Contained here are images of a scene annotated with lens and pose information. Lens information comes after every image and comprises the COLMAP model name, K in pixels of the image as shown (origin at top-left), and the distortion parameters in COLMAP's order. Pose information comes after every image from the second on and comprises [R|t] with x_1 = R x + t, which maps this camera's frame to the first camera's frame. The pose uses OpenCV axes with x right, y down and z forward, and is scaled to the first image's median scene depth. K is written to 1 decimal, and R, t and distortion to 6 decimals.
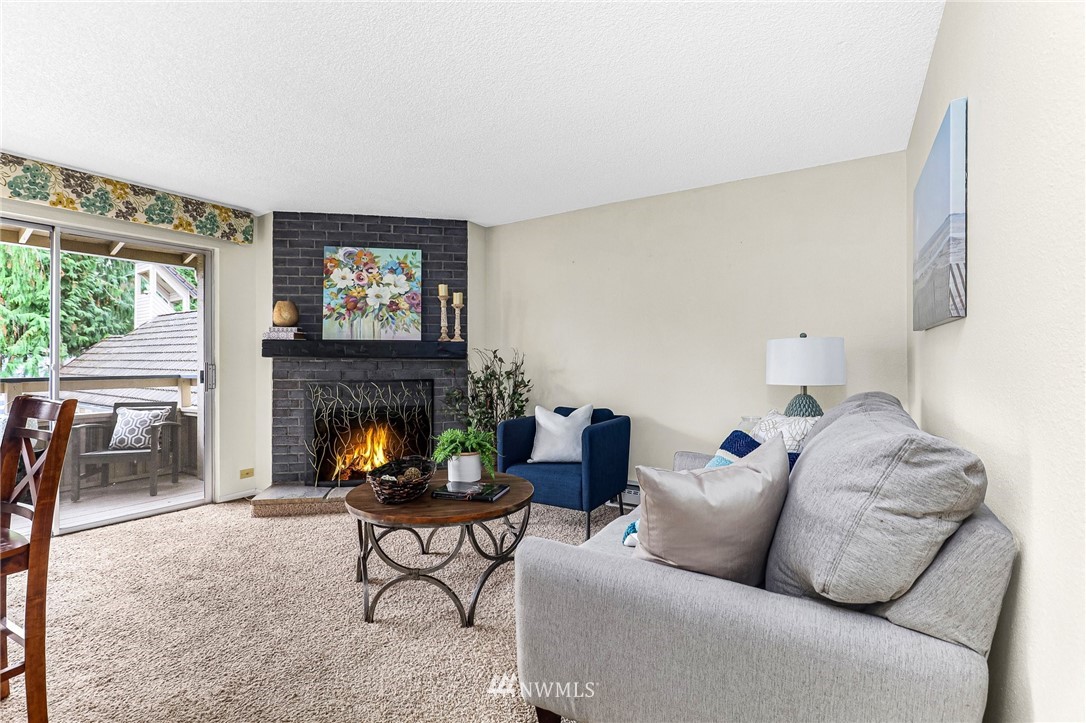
lens RADIAL K [[488.9, 0, 545.6], [0, 488.9, 359.4], [0, 0, 1]] dist [-0.017435, 0.002439]
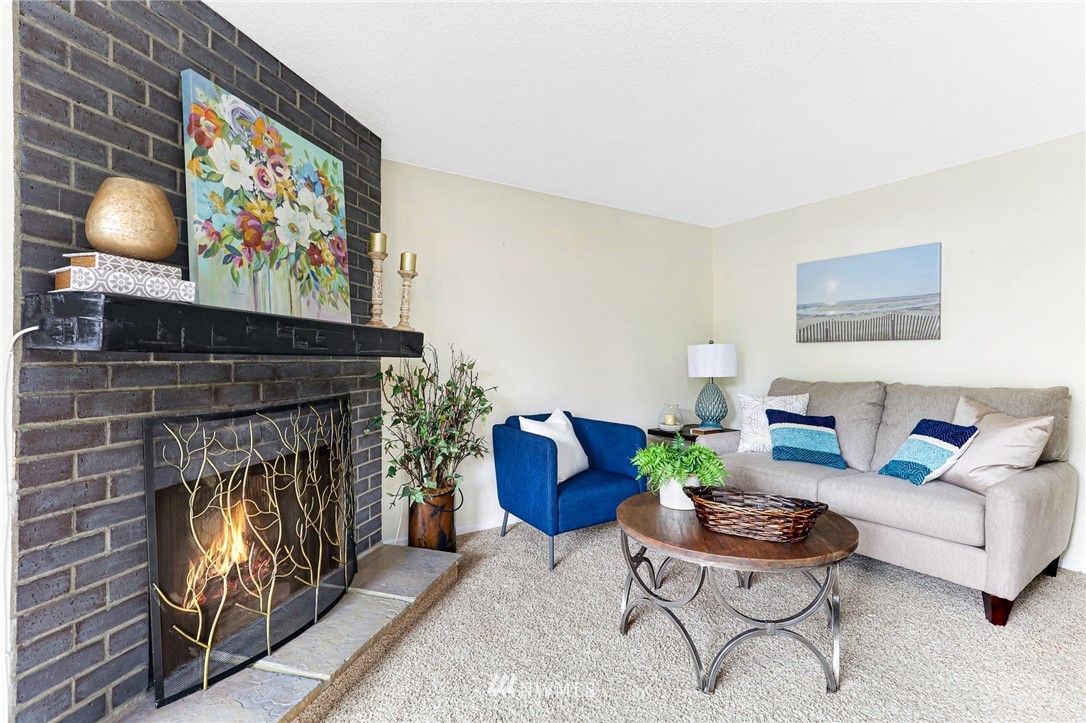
lens RADIAL K [[488.9, 0, 542.2], [0, 488.9, 358.3], [0, 0, 1]] dist [-0.017435, 0.002439]
pose [[0.428699, 0.001835, 0.903446, -0.674451], [0.002005, 0.999994, -0.002983, 0.001386], [-0.903445, 0.003090, 0.428692, 0.571927]]
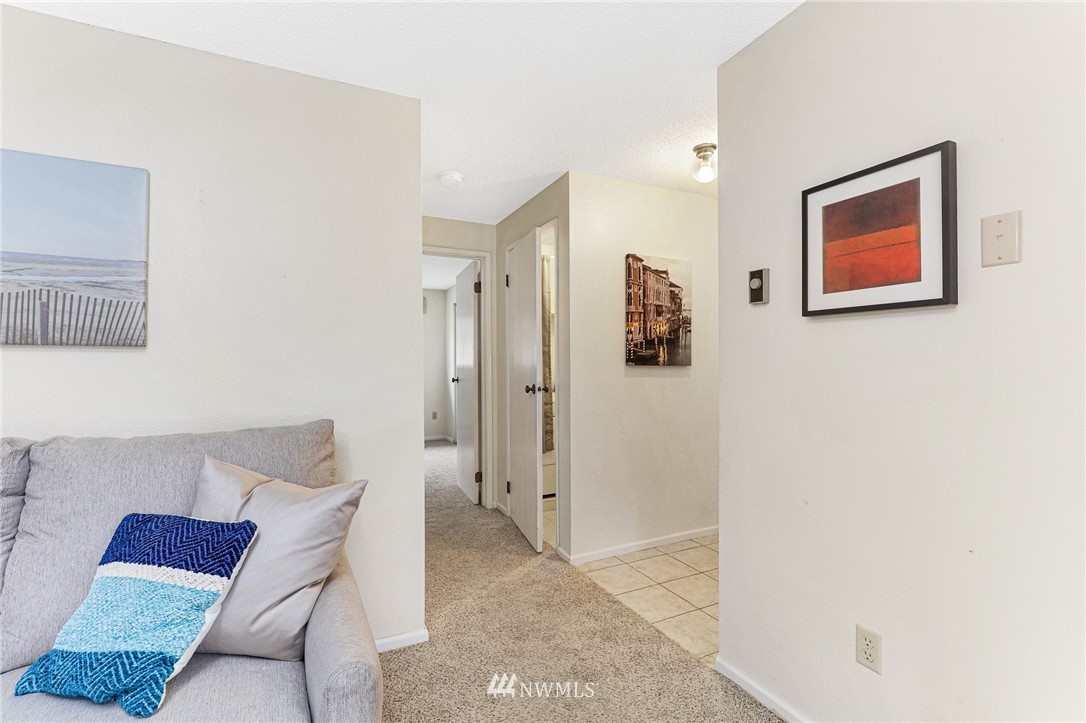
lens RADIAL K [[488.9, 0, 548.4], [0, 488.9, 361.3], [0, 0, 1]] dist [-0.017435, 0.002439]
pose [[-0.860613, 0.003444, 0.509247, -0.218662], [0.000468, 0.999982, -0.005972, -0.015083], [-0.509259, -0.004901, -0.860600, 0.512400]]
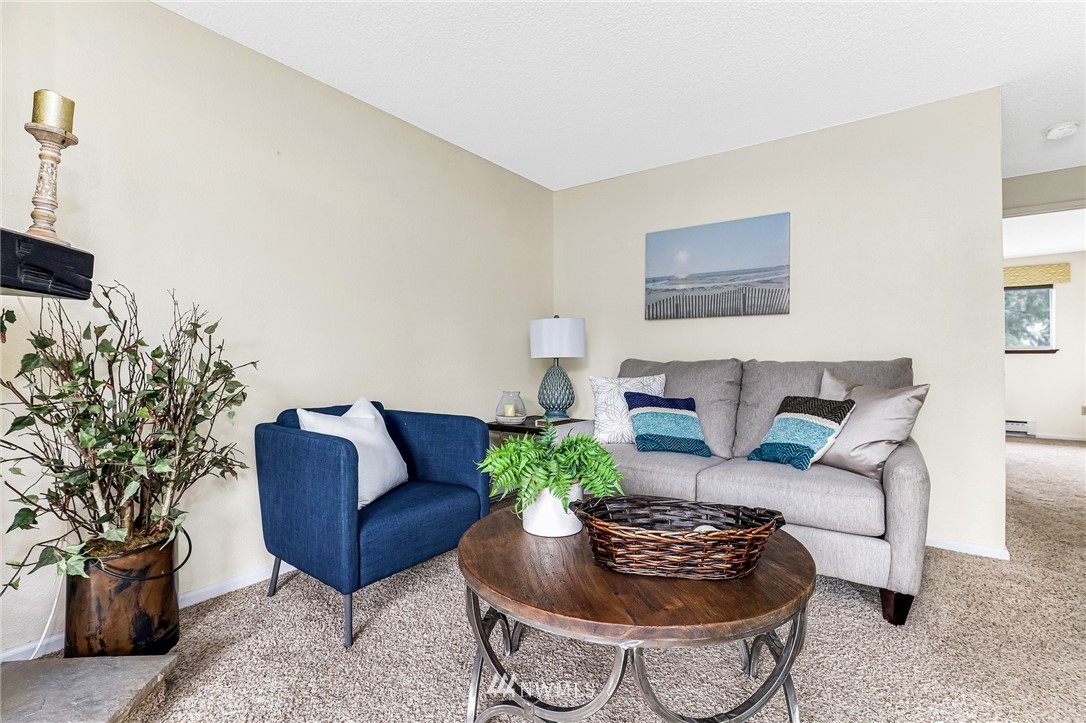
lens RADIAL K [[488.9, 0, 540.2], [0, 488.9, 358.2], [0, 0, 1]] dist [-0.017435, 0.002439]
pose [[0.078060, 0.005498, 0.996933, -0.470908], [0.000589, 0.999984, -0.005561, 0.041838], [-0.996948, 0.001021, 0.078056, 0.649485]]
